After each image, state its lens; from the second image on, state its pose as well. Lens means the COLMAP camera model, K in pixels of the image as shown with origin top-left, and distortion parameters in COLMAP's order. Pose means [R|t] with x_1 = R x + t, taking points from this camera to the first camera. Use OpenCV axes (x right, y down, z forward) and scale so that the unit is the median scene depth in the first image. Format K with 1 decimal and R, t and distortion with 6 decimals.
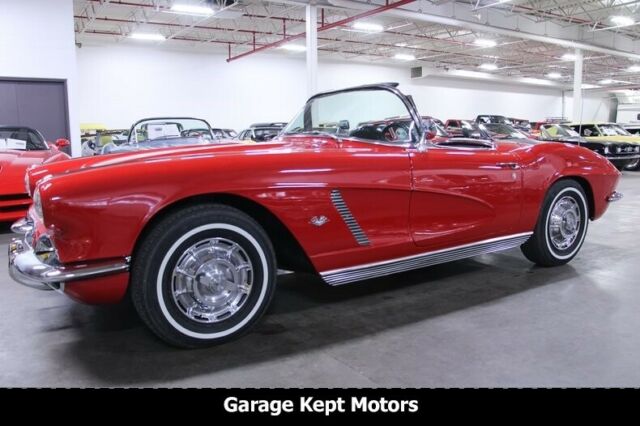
lens RADIAL K [[521.8, 0, 322.9], [0, 521.8, 215.0], [0, 0, 1]] dist [-0.174129, 0.139131]
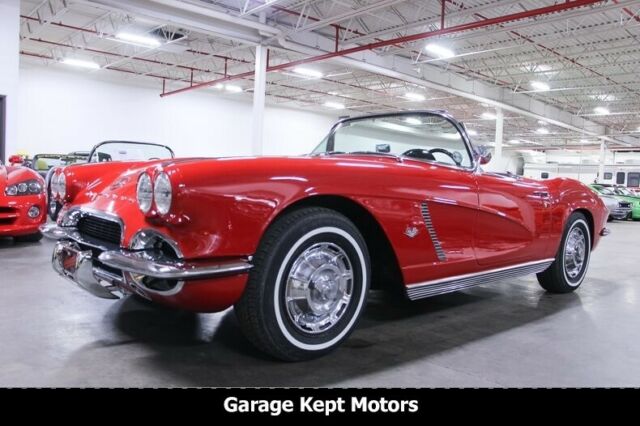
lens RADIAL K [[521.4, 0, 320.0], [0, 521.4, 213.0], [0, 0, 1]] dist [-0.168068, 0.128558]
pose [[0.985047, 0.045999, 0.166032, -0.252500], [-0.030289, 0.994926, -0.095945, 0.054789], [-0.169603, 0.089481, 0.981442, 0.034852]]
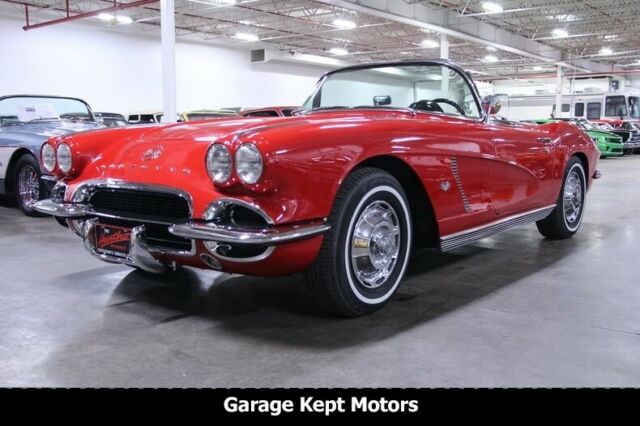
lens RADIAL K [[627.4, 0, 320.0], [0, 627.4, 213.0], [0, 0, 1]] dist [-0.050959, 0.017142]
pose [[0.948906, -0.030401, 0.314091, -0.463359], [0.038483, 0.999068, -0.019563, 0.057669], [-0.313203, 0.030650, 0.949191, -0.077588]]
